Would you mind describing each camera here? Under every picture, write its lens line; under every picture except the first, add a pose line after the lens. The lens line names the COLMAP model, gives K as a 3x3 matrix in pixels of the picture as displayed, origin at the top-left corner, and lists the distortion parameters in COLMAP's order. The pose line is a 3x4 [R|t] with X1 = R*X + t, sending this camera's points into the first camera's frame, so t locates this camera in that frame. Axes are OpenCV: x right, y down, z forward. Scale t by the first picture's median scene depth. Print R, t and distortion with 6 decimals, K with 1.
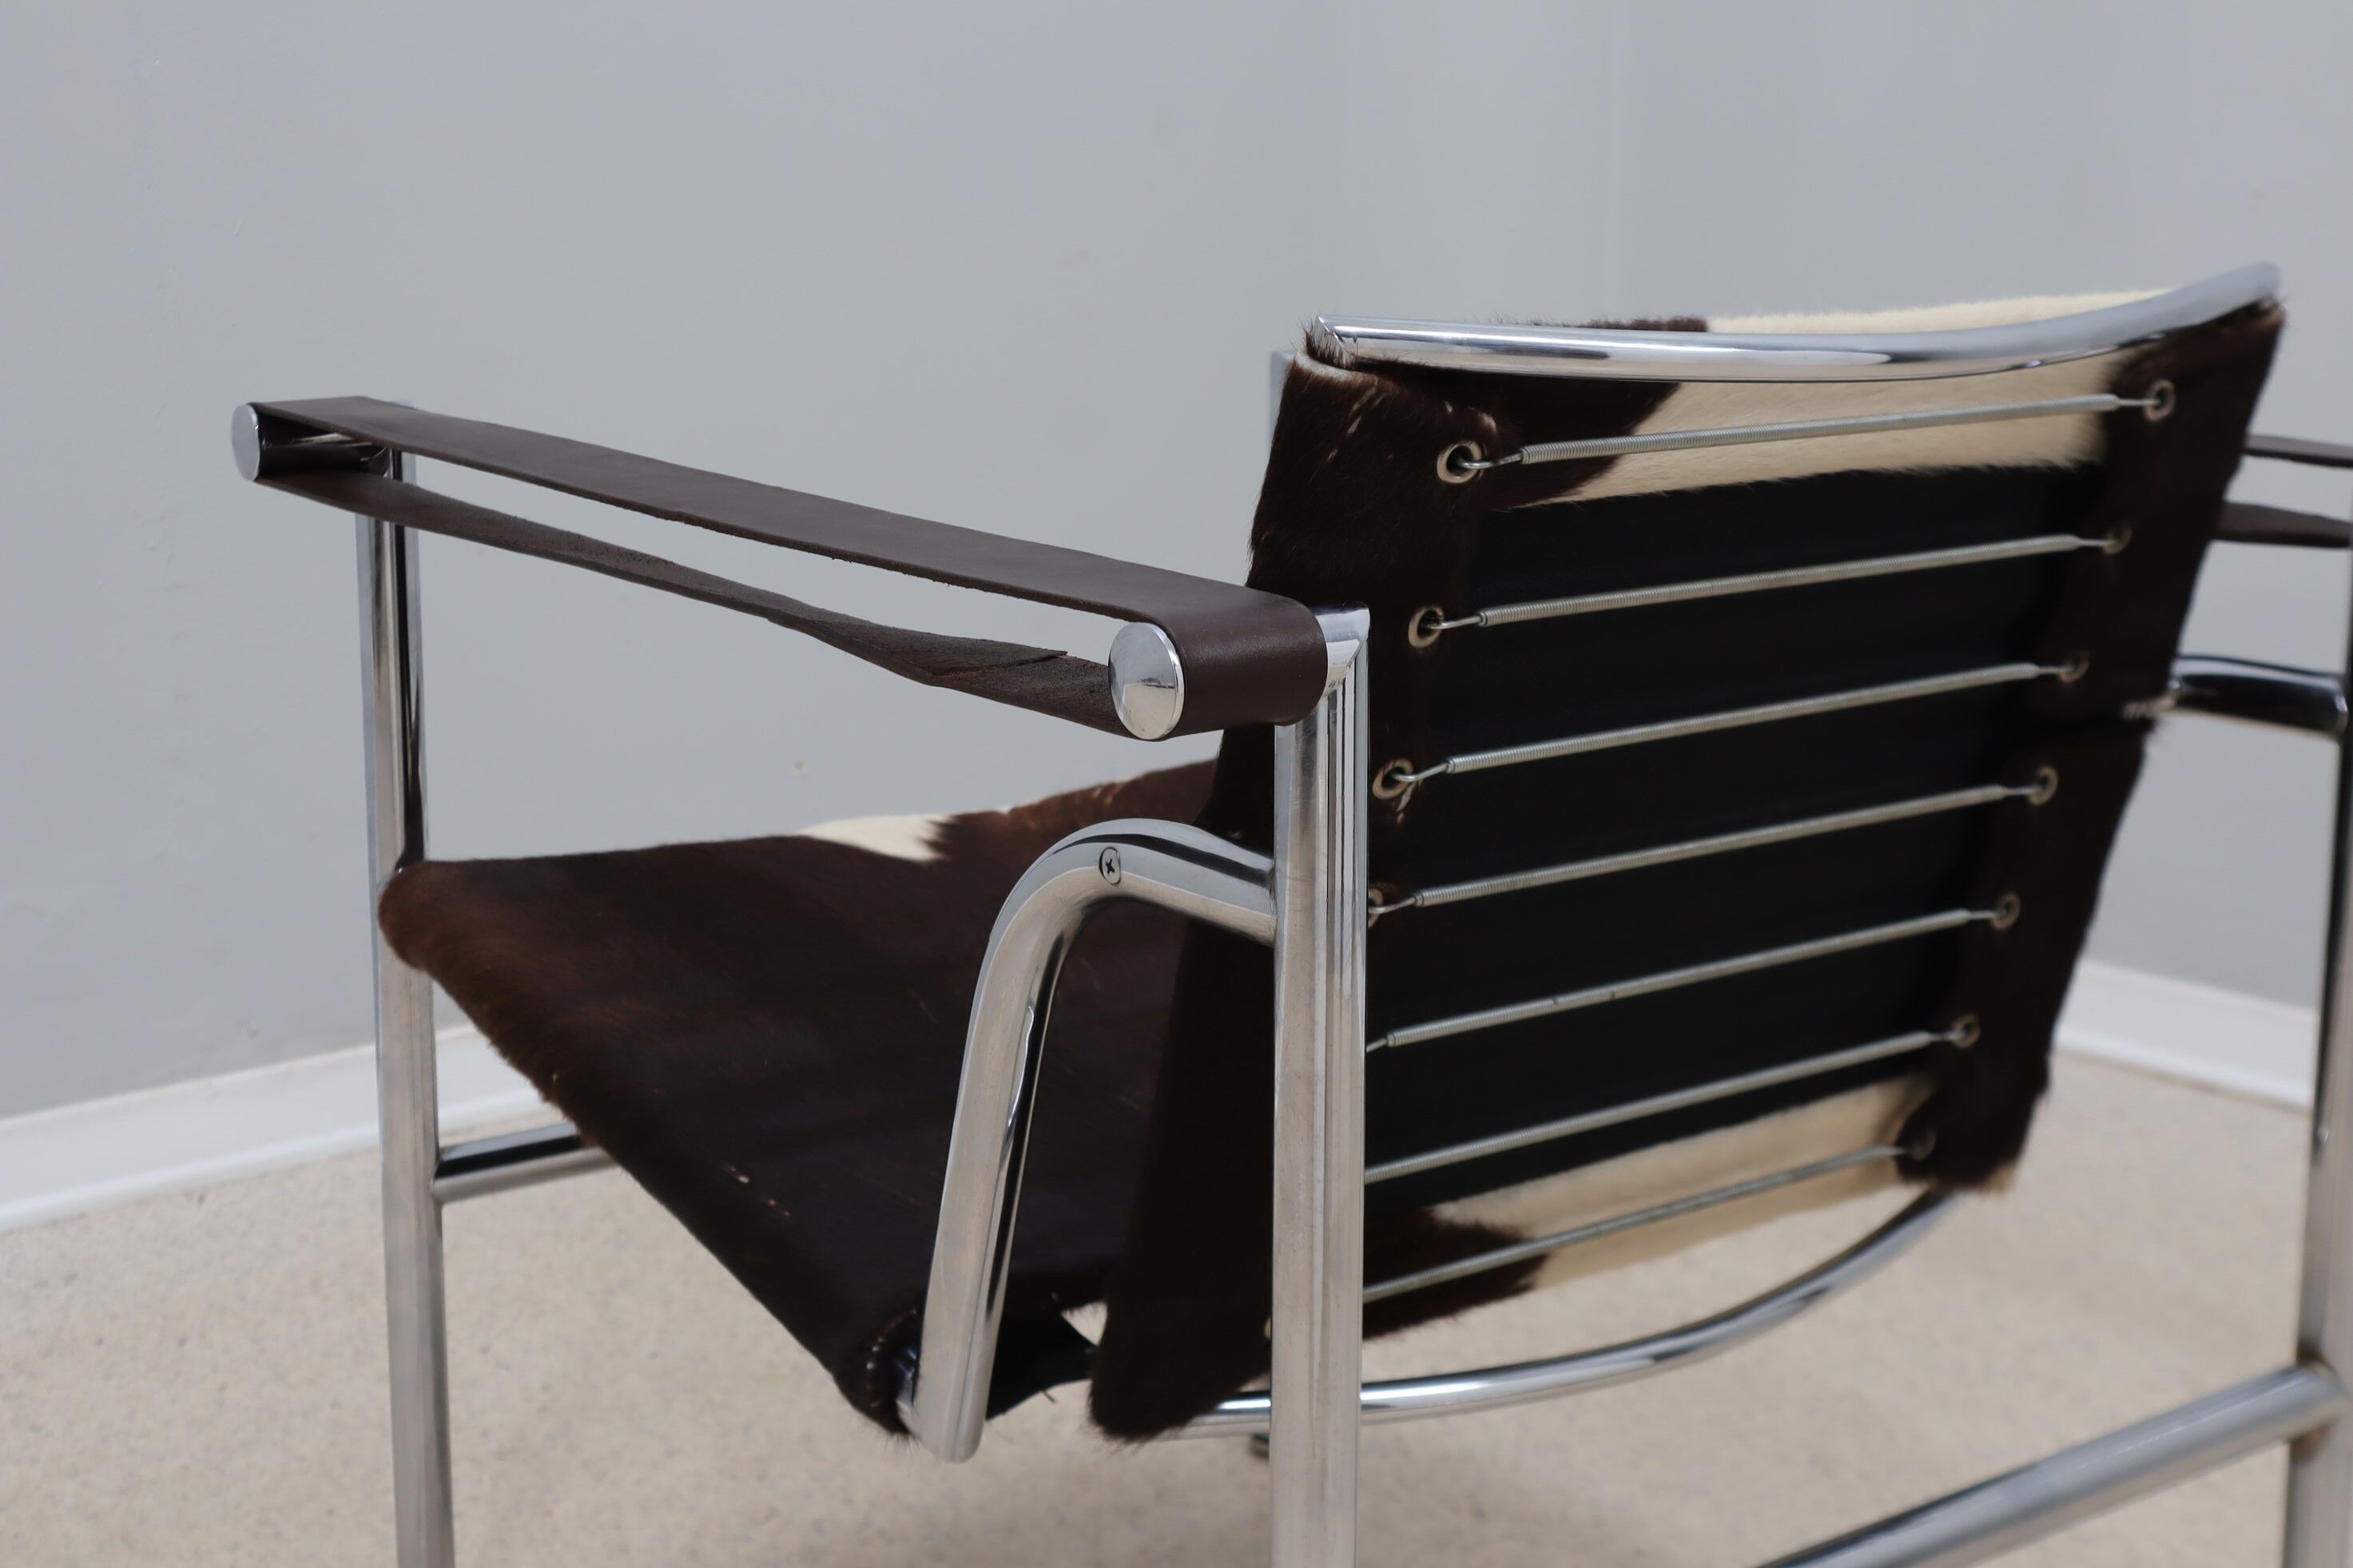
lens RADIAL K [[3456.1, 0, 1176.5], [0, 3456.1, 784.0], [0, 0, 1]] dist [0.022850, -0.062992]
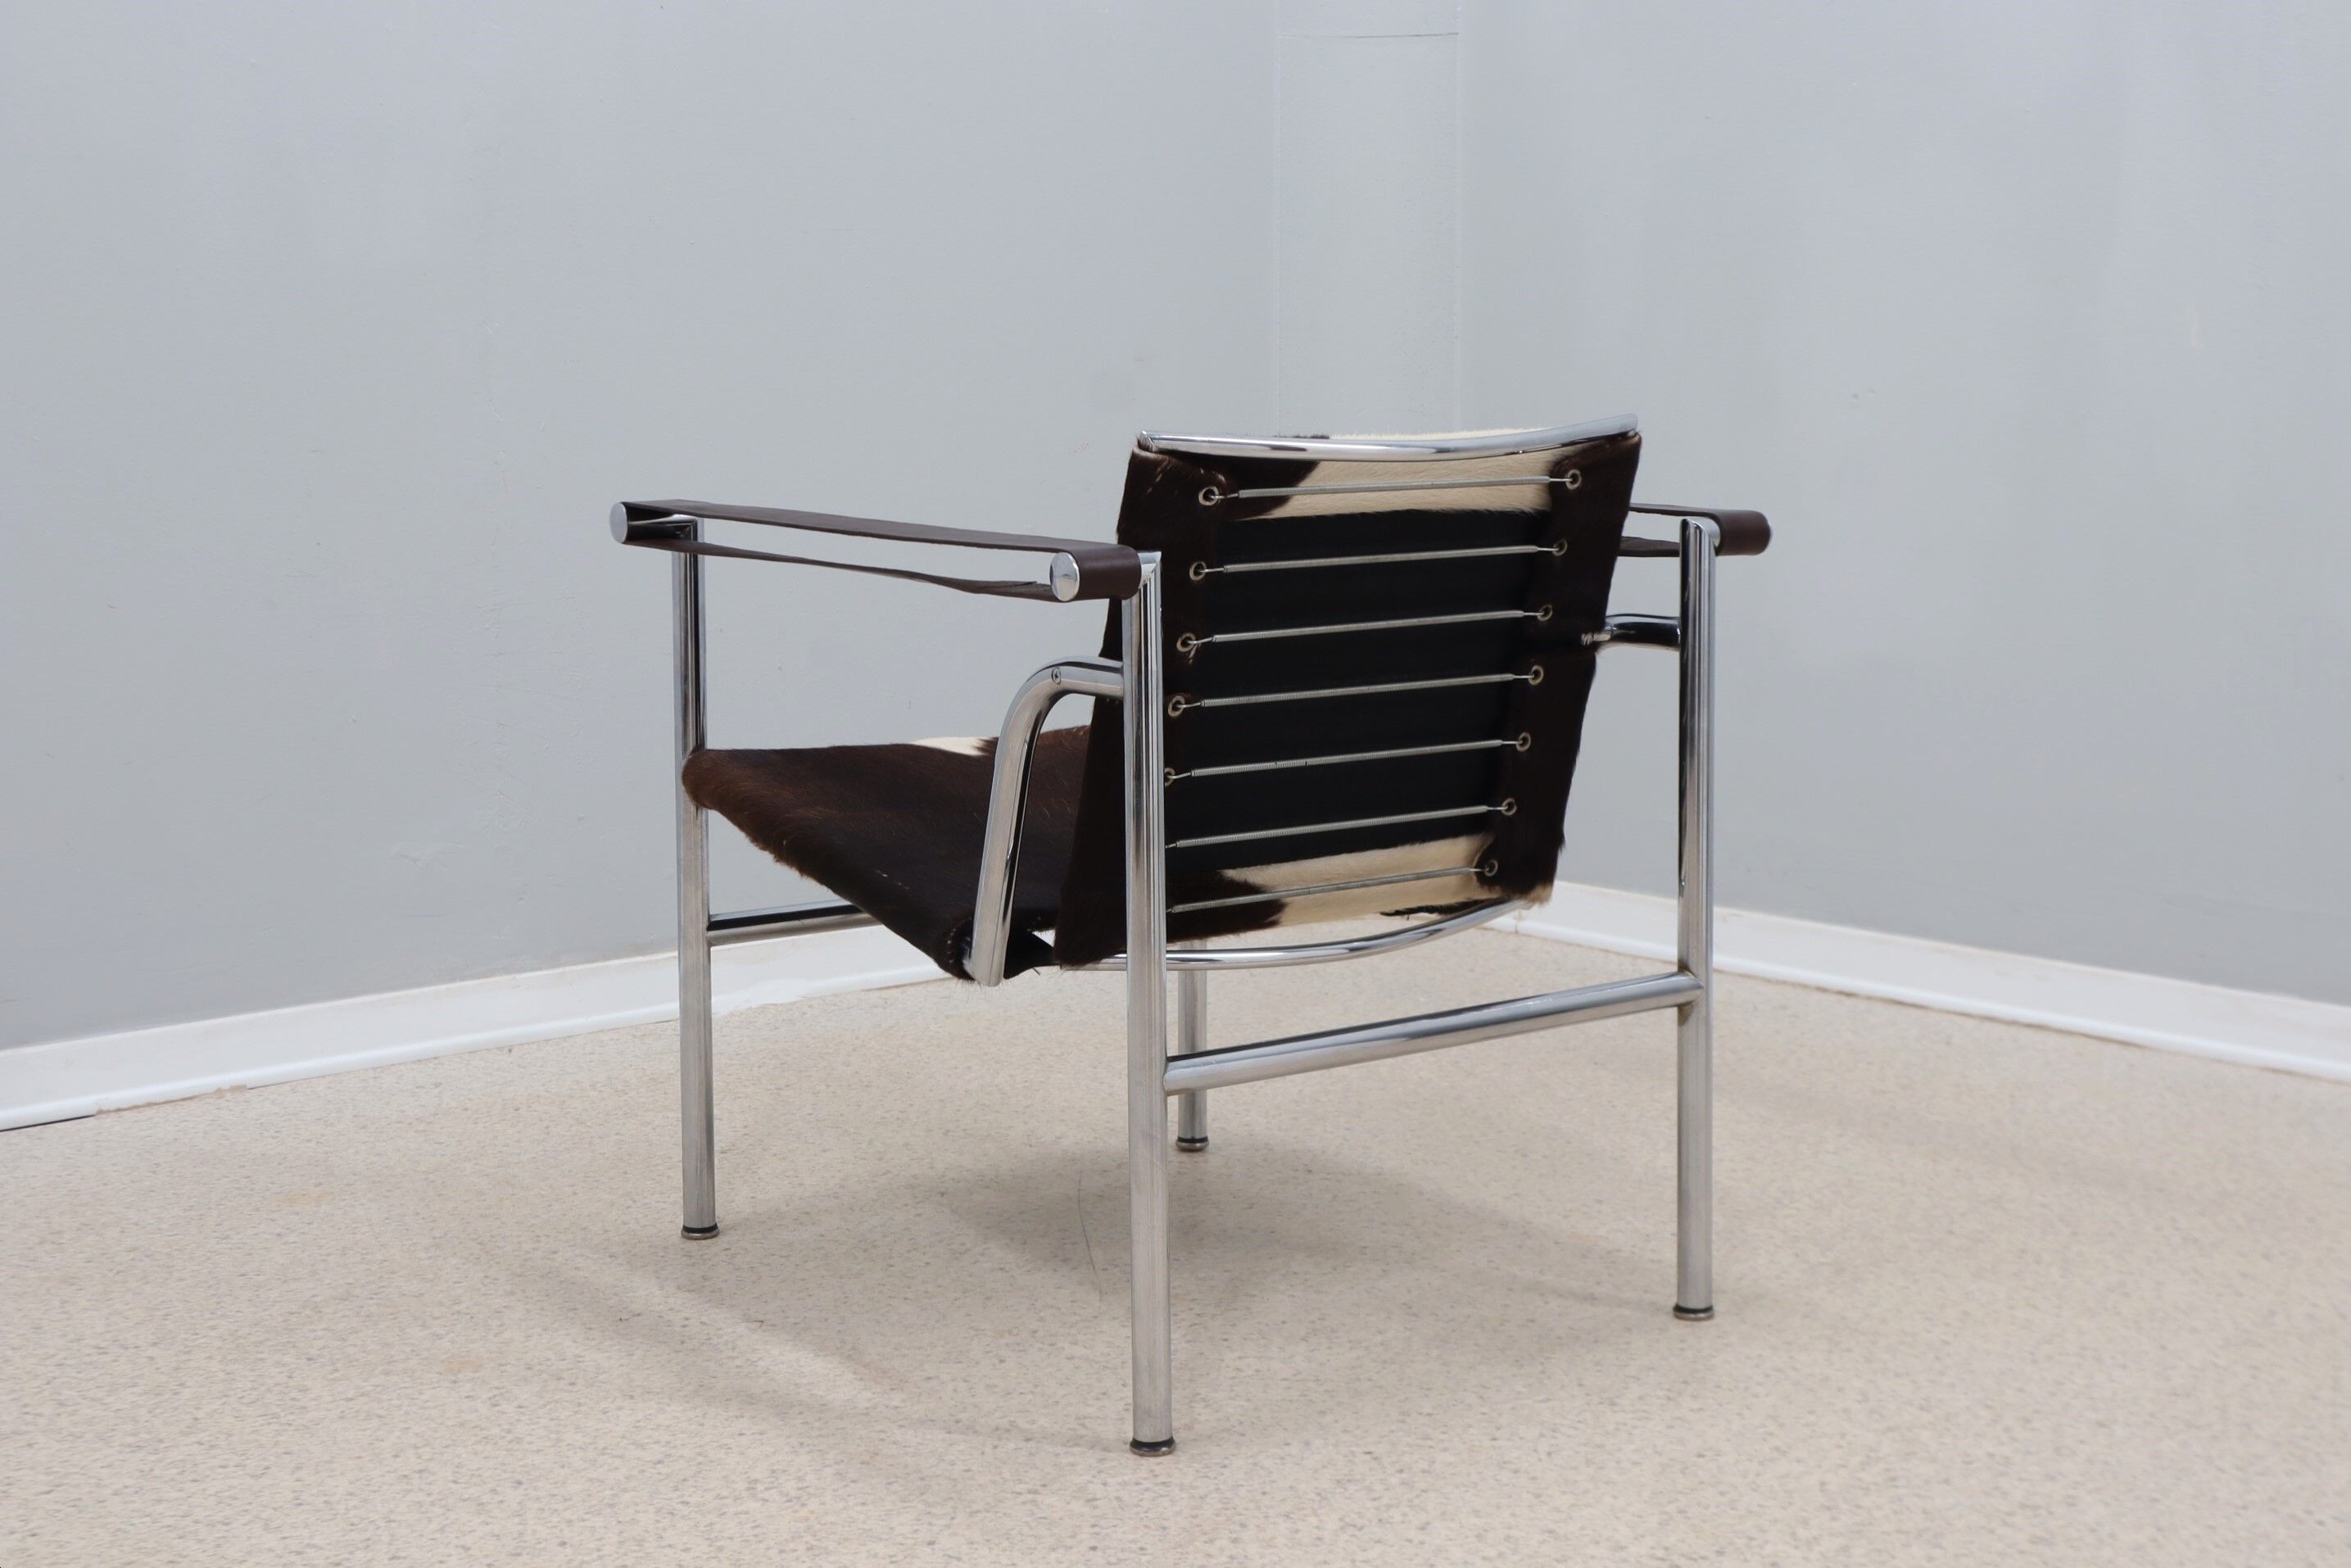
lens RADIAL K [[3814.6, 0, 1175.5], [0, 3814.6, 784.0], [0, 0, 1]] dist [0.028014, -0.036171]
pose [[0.999703, -0.007778, -0.023075, 0.097760], [0.005926, 0.996834, -0.079283, 0.247440], [0.023619, 0.079123, 0.996585, -1.247364]]
